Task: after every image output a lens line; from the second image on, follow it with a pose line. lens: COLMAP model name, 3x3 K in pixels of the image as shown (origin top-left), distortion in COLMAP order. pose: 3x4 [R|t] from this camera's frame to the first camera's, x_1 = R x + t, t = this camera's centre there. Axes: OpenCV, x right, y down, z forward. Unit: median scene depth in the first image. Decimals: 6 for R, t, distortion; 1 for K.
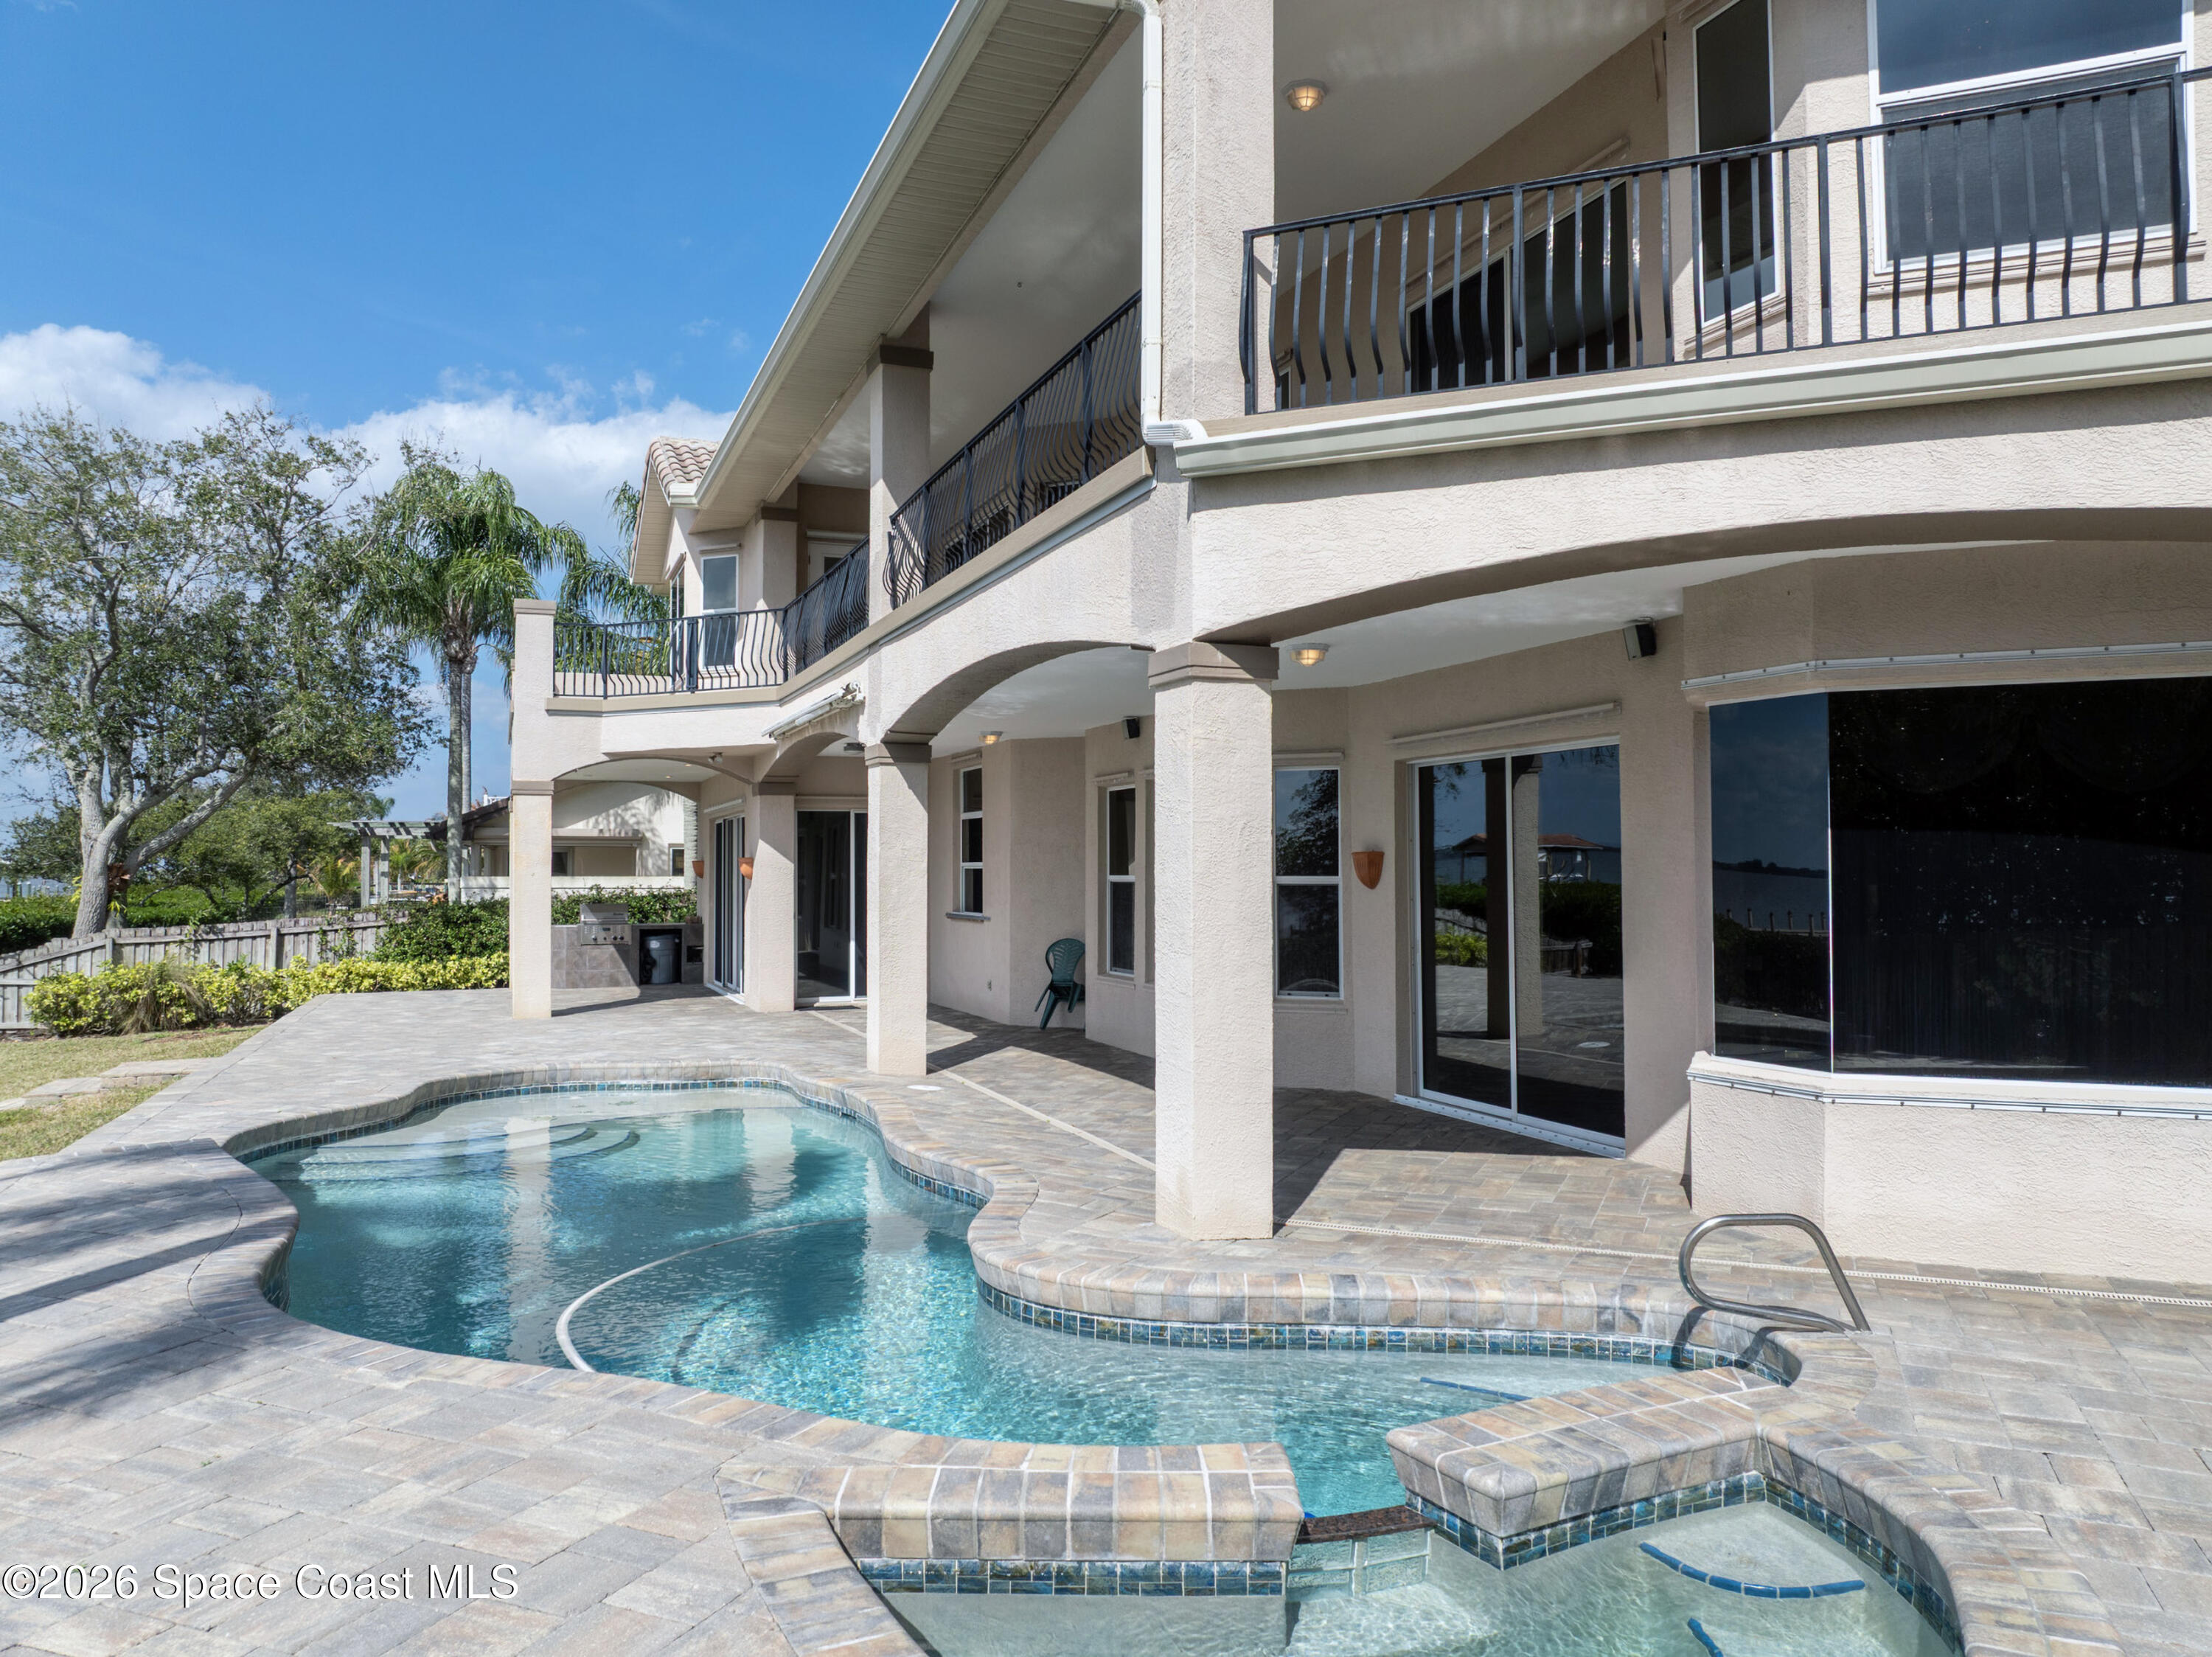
lens RADIAL K [[1553.5, 0, 1108.6], [0, 1553.5, 819.4], [0, 0, 1]] dist [-0.054609, 0.024326]
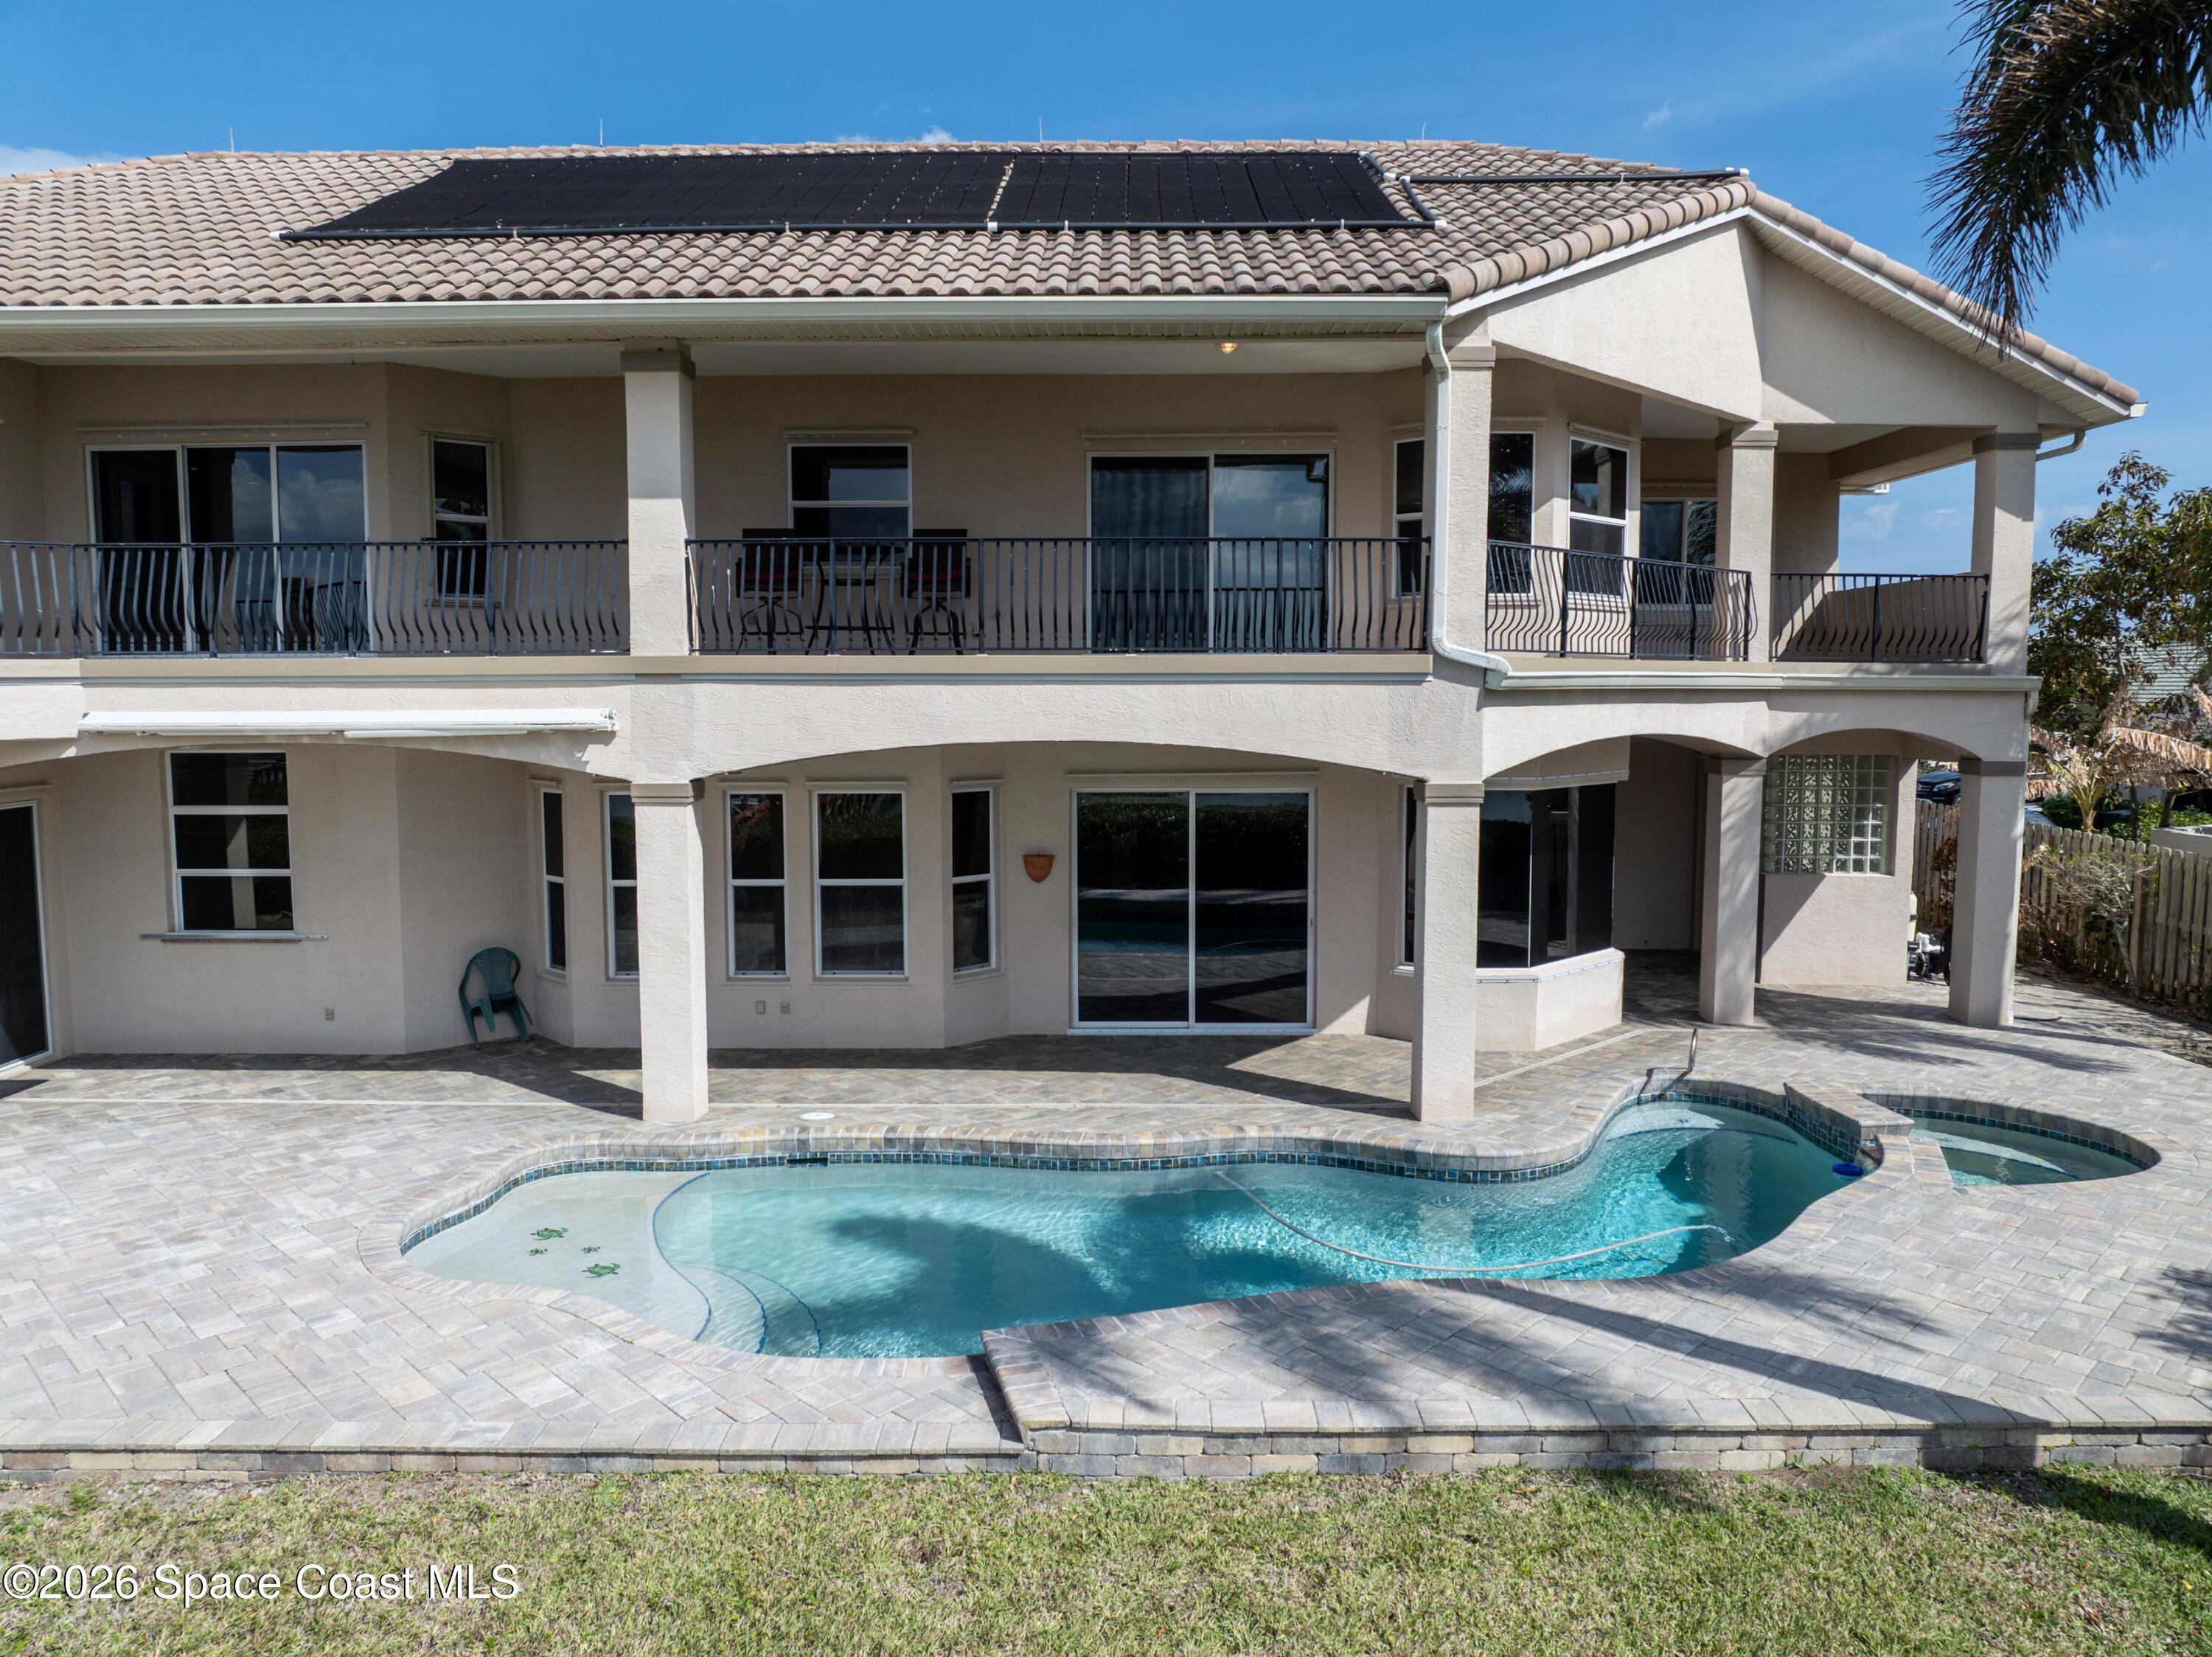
lens RADIAL K [[1553.5, 0, 1108.6], [0, 1553.5, 819.4], [0, 0, 1]] dist [-0.054609, 0.024326]
pose [[0.367827, -0.081759, 0.926293, -1.084150], [-0.029457, 0.994603, 0.099486, -0.149817], [-0.929427, -0.063879, 0.363434, 0.481548]]
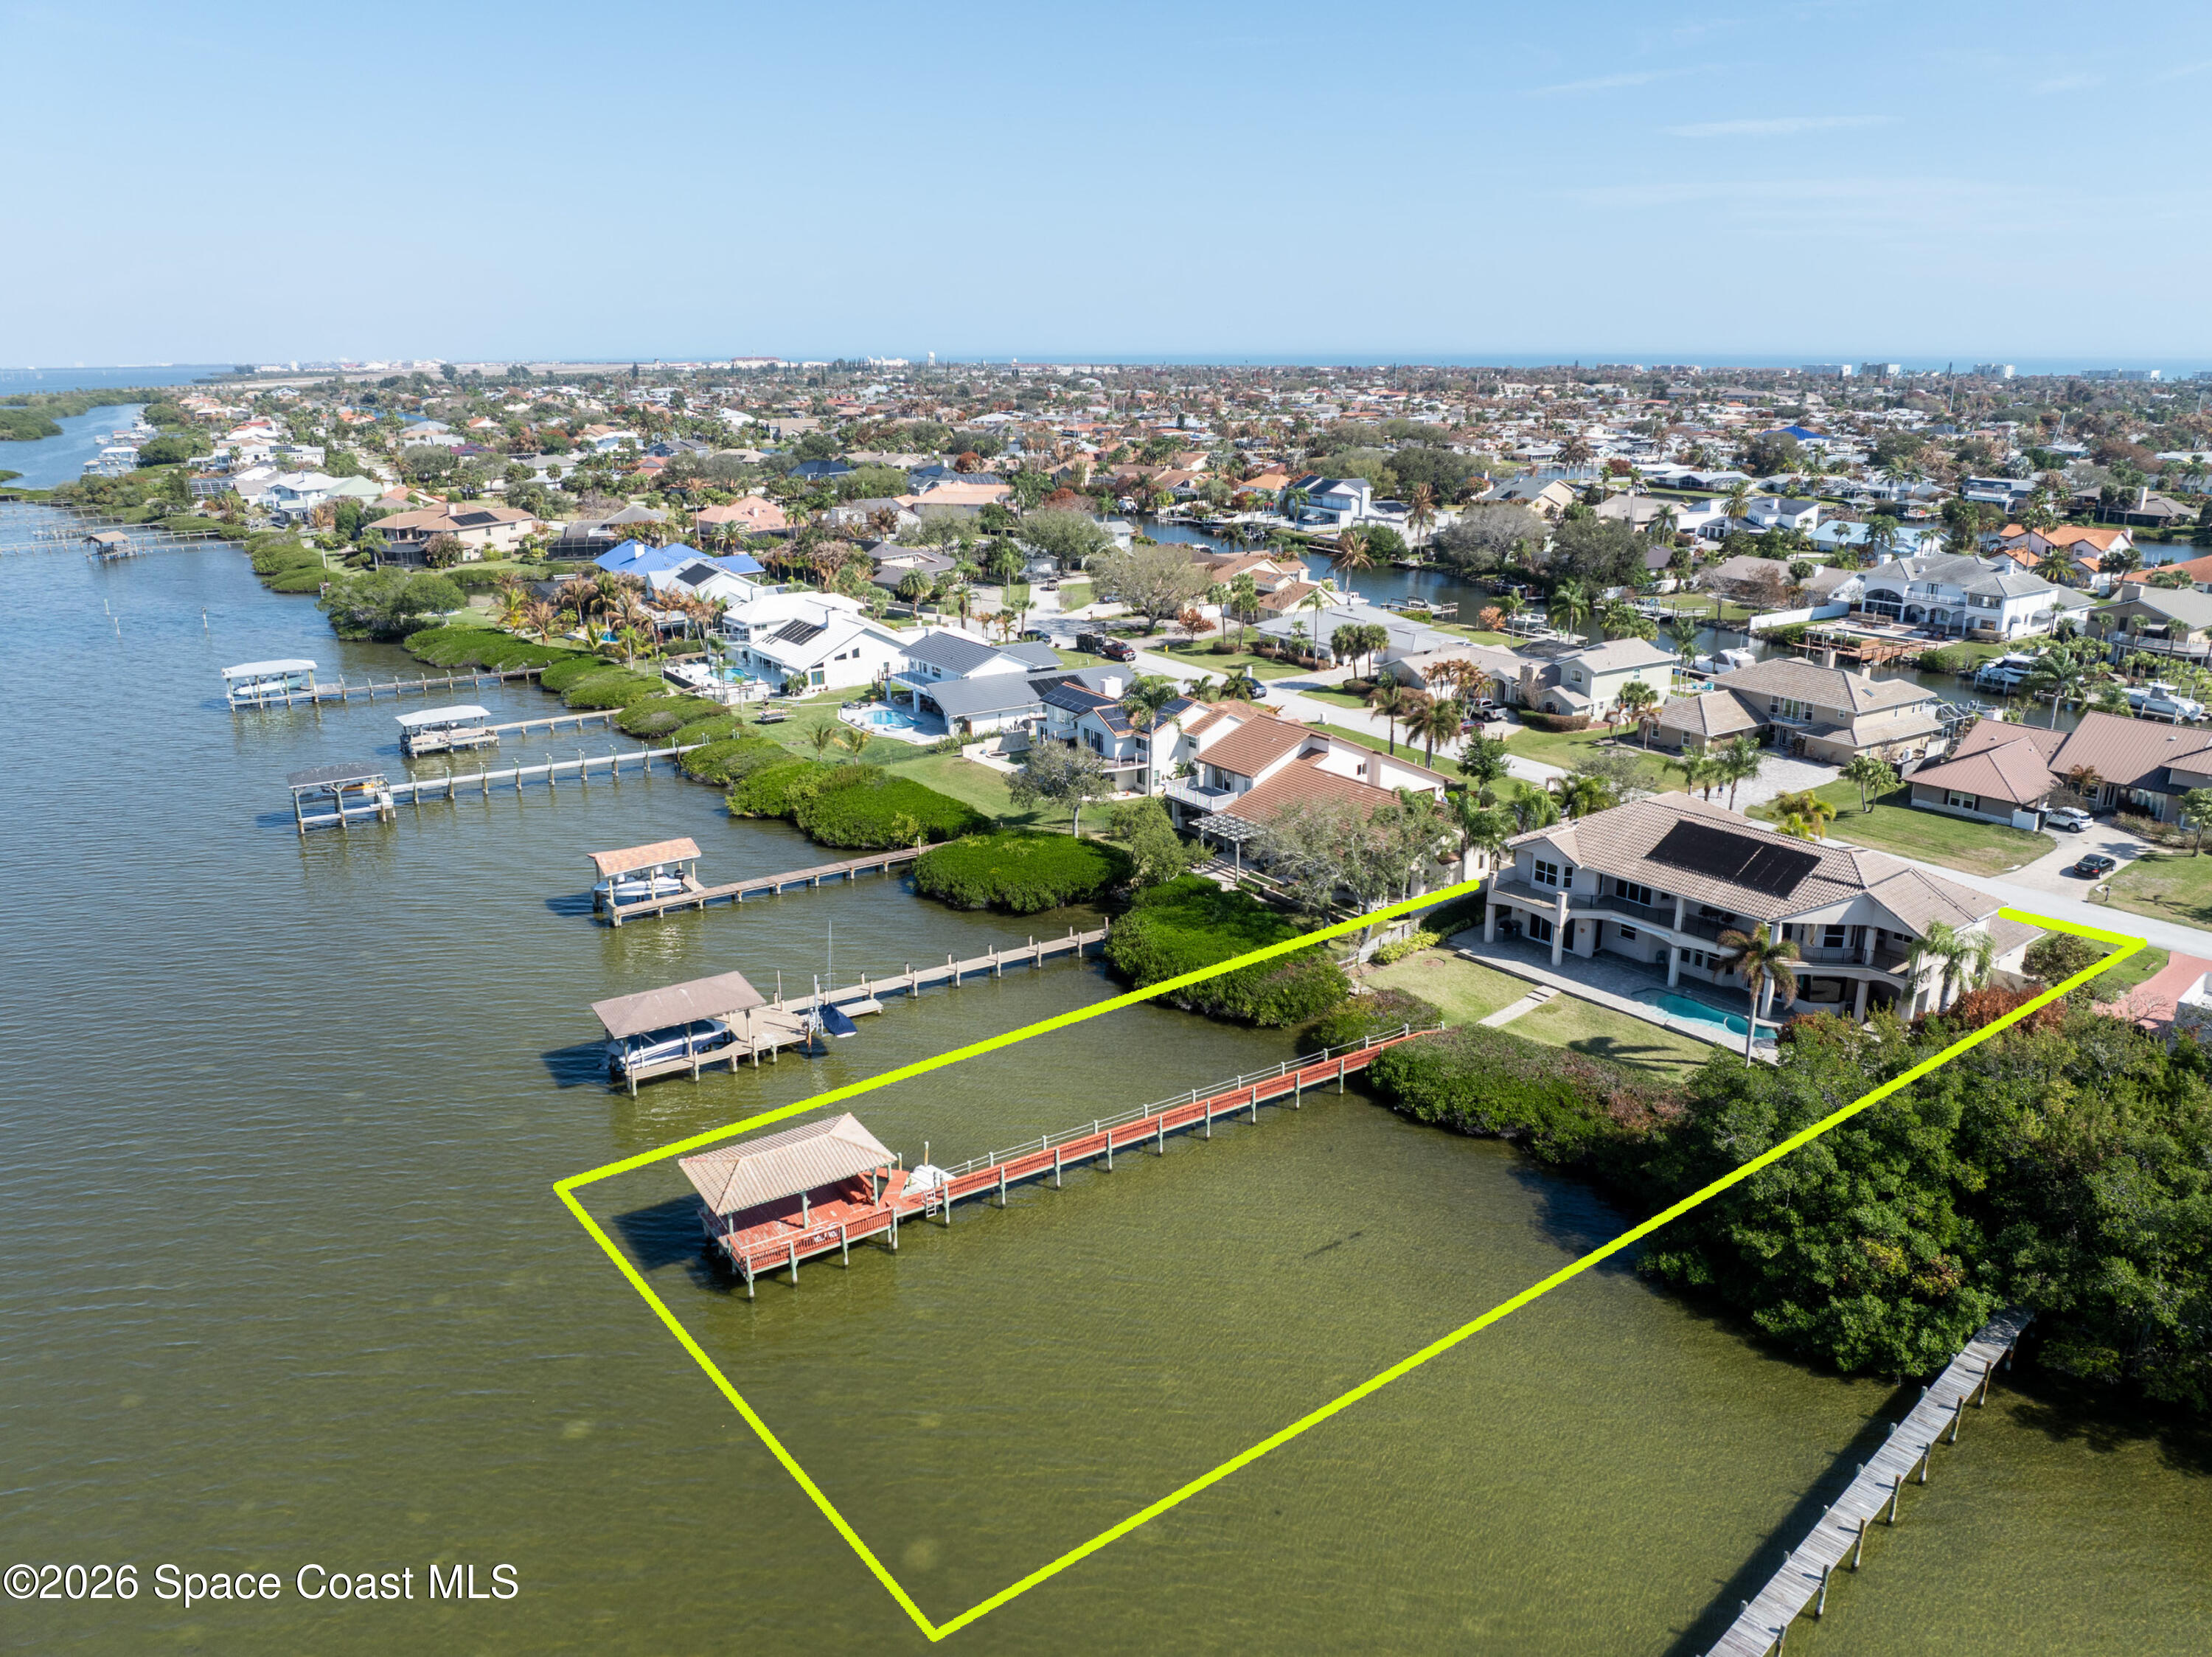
lens RADIAL K [[1542.9, 0, 1114.7], [0, 1542.9, 836.1], [0, 0, 1]] dist [-0.033583, 0.004994]
pose [[0.959112, -0.089226, 0.268593, -5.379352], [-0.004851, 0.943684, 0.330812, -3.428245], [-0.282984, -0.318588, 0.904667, -5.440871]]
